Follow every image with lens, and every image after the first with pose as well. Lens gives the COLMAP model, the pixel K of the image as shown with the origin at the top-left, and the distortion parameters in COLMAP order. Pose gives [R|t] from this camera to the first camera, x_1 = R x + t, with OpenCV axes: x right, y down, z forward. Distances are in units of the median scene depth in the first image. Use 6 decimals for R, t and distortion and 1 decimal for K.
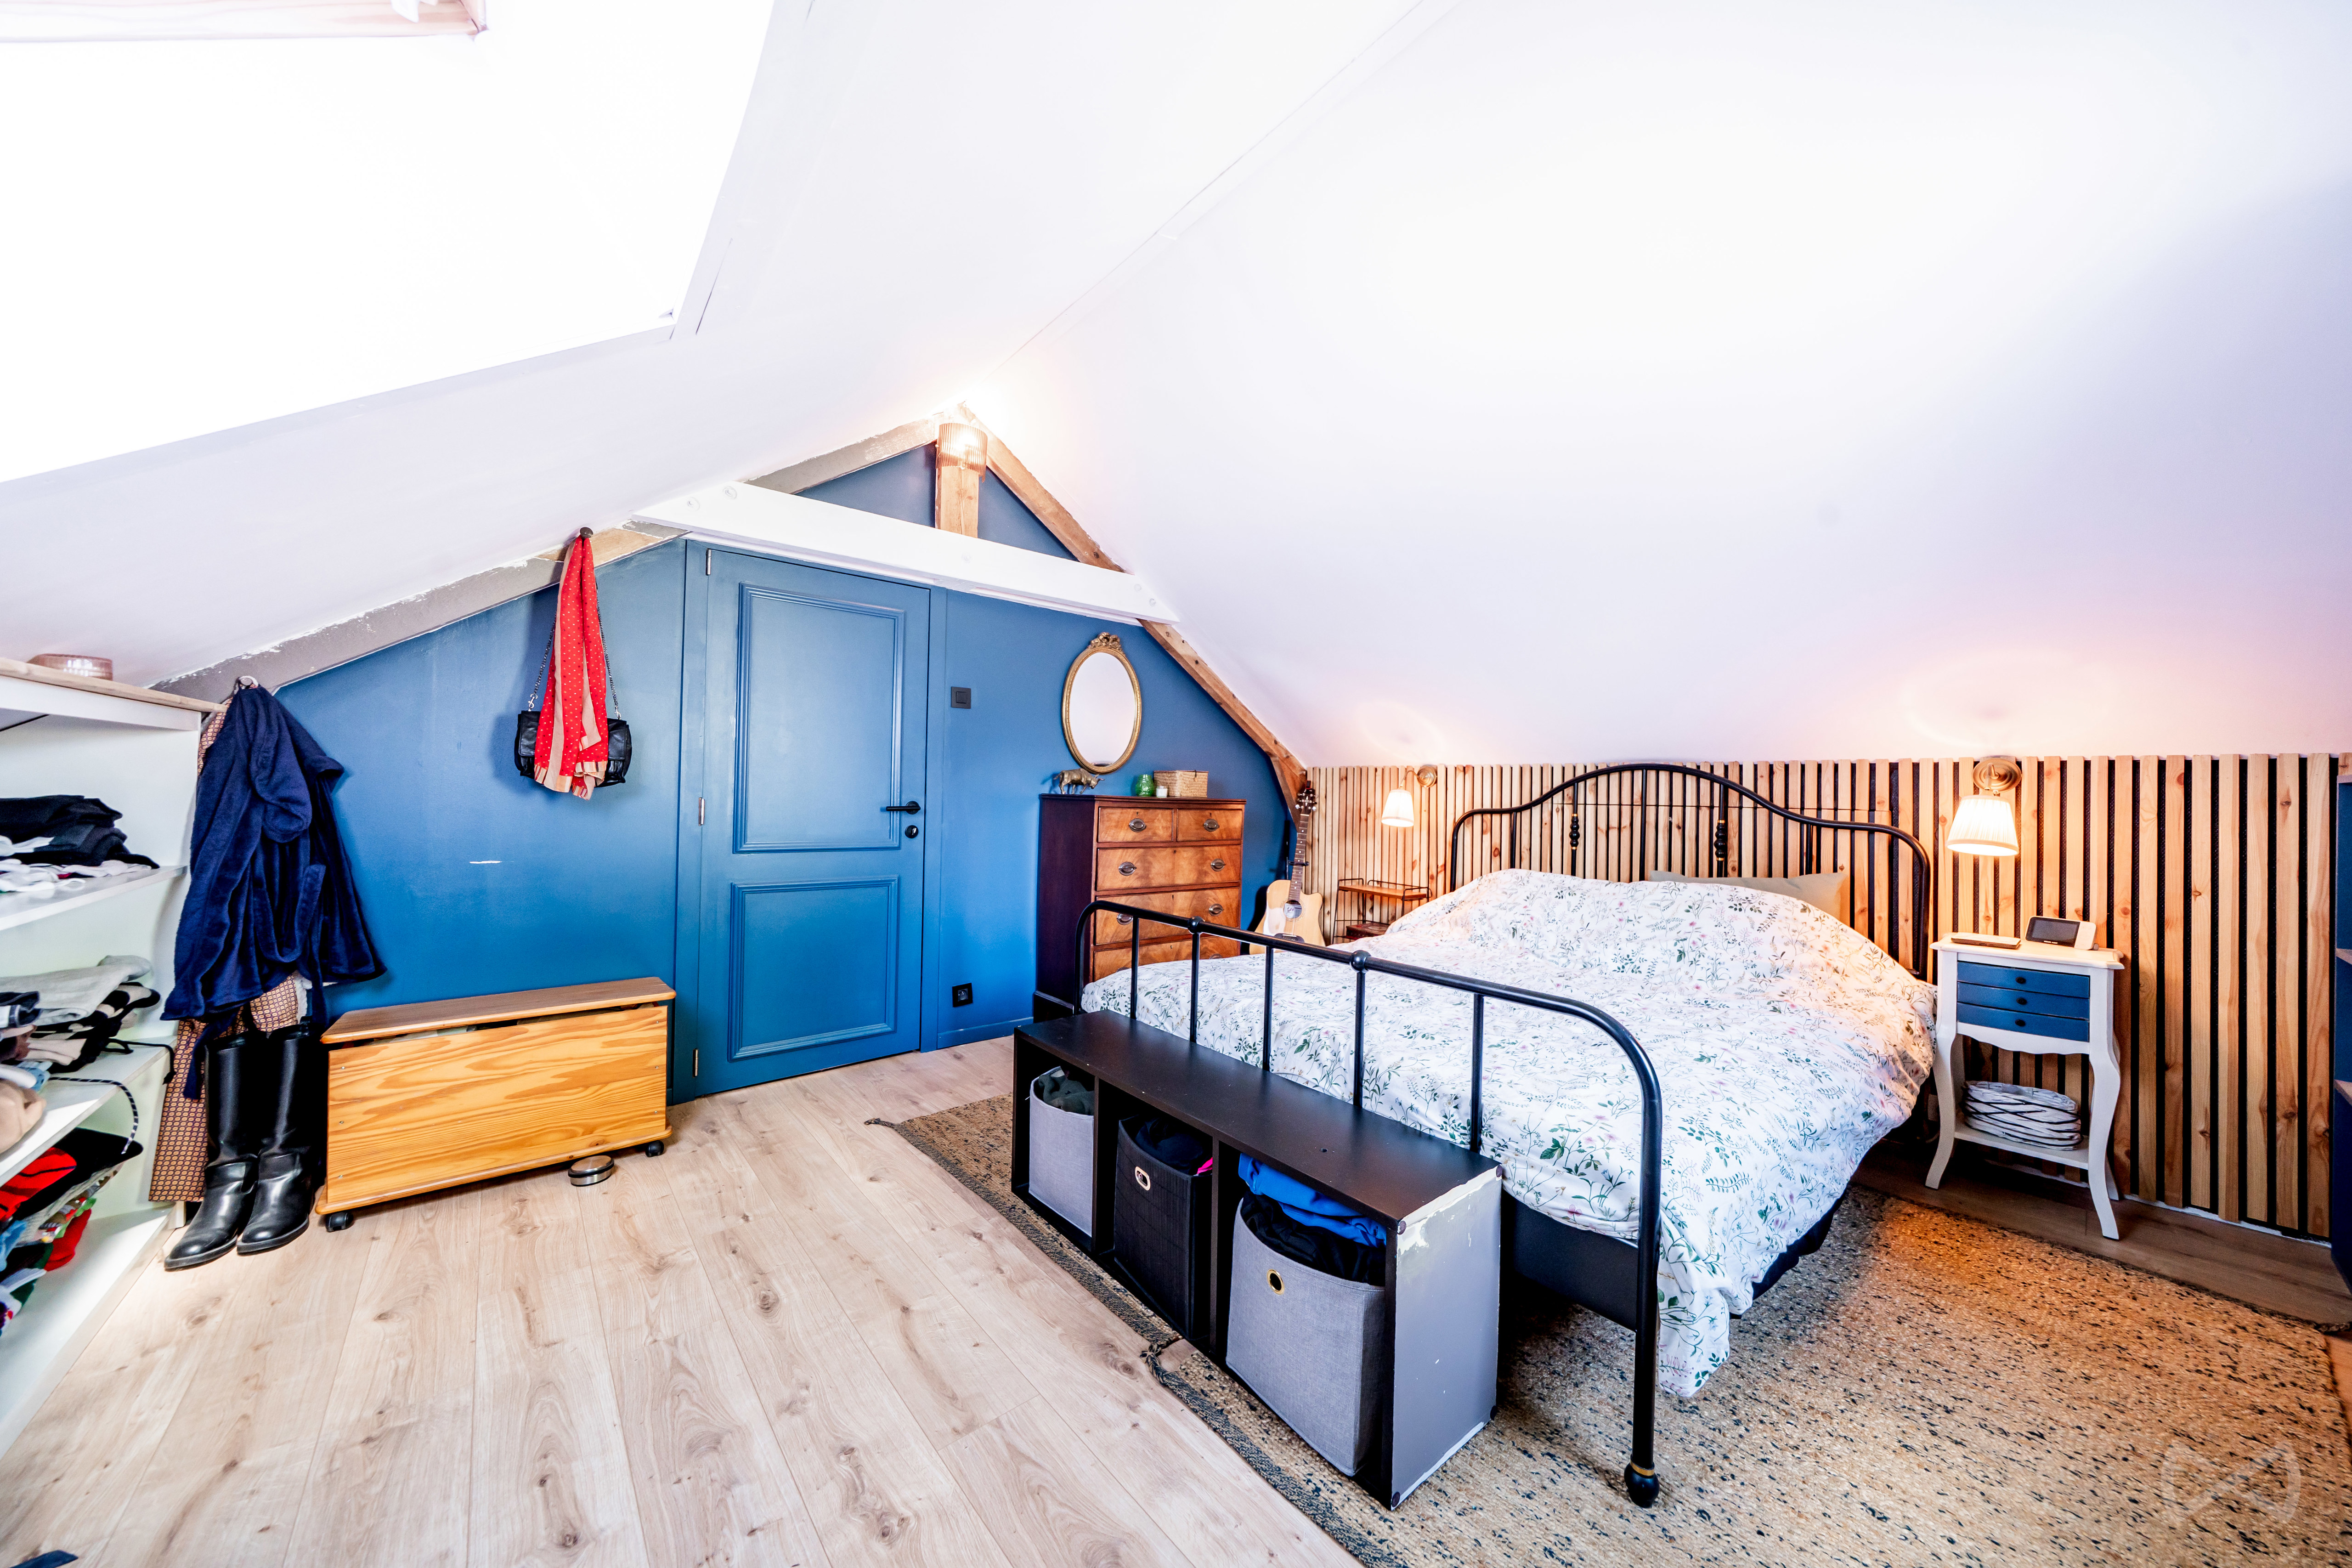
lens RADIAL K [[794.1, 0, 1174.2], [0, 794.1, 788.3], [0, 0, 1]] dist [-0.010685, 0.000539]
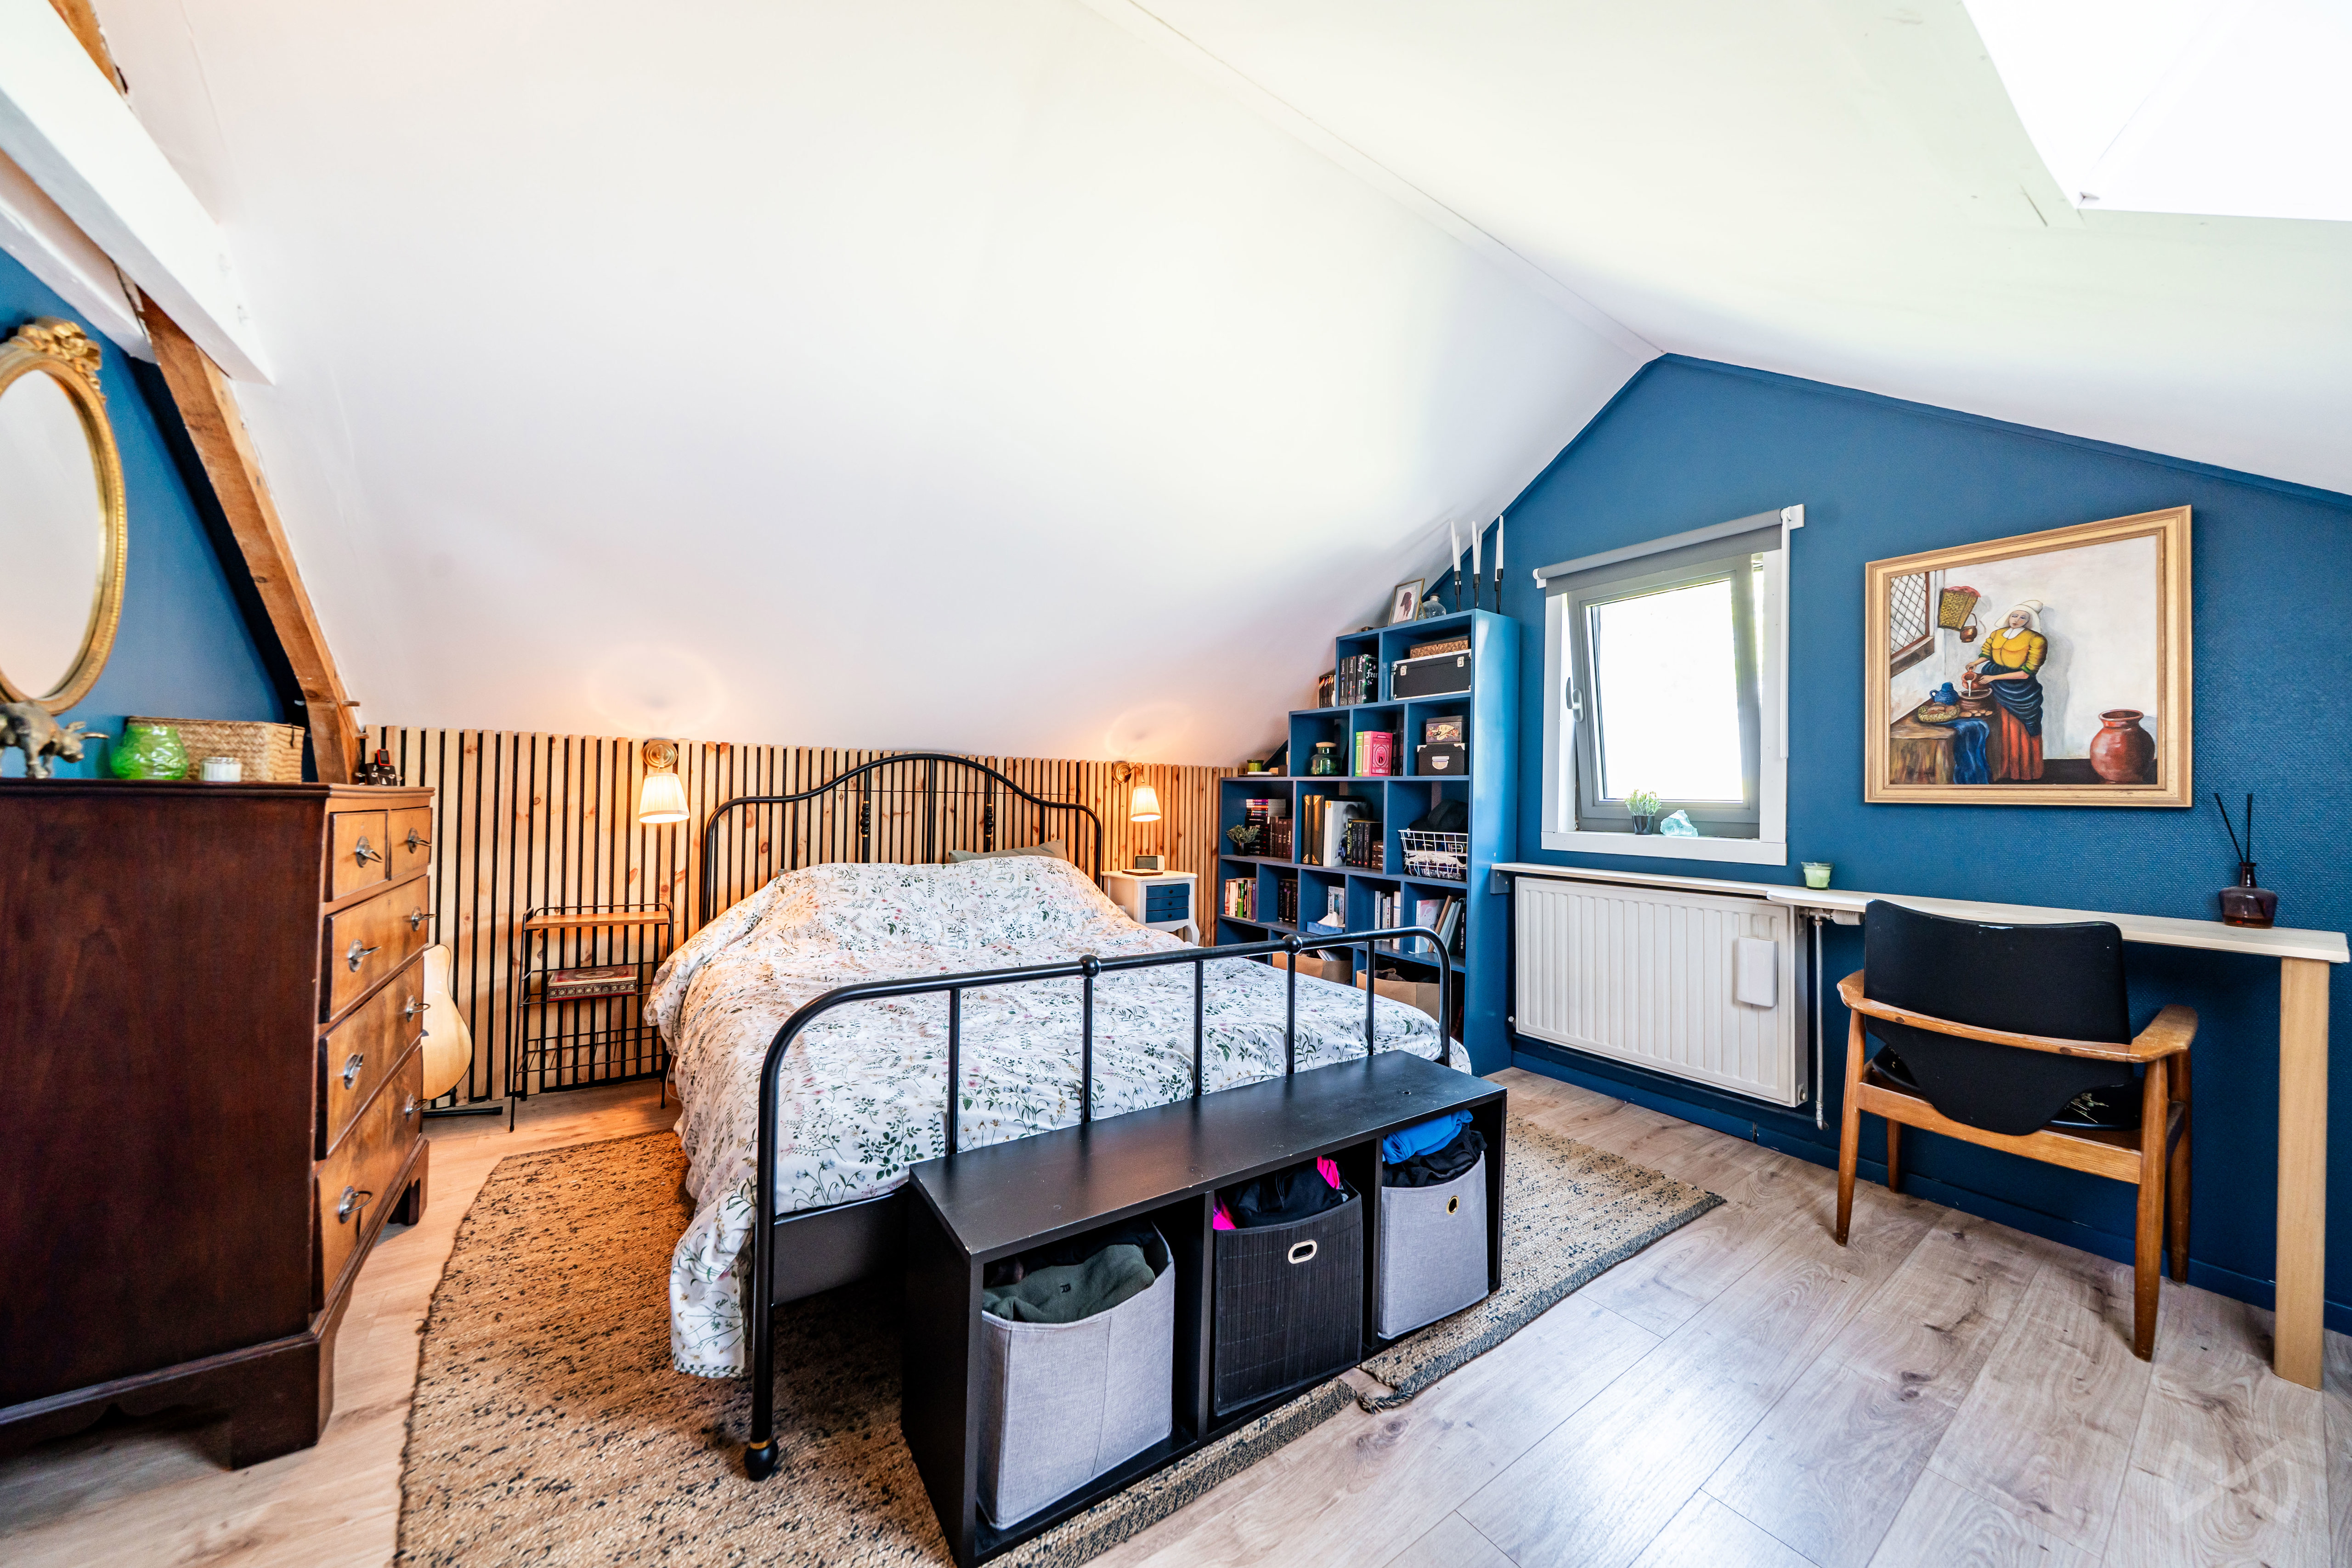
lens RADIAL K [[794.1, 0, 1175.8], [0, 794.1, 783.9], [0, 0, 1]] dist [-0.010685, 0.000539]
pose [[0.100871, -0.004852, 0.994888, -0.527268], [-0.023700, 0.999693, 0.007278, -0.006782], [-0.994617, -0.024313, 0.100725, 0.625891]]
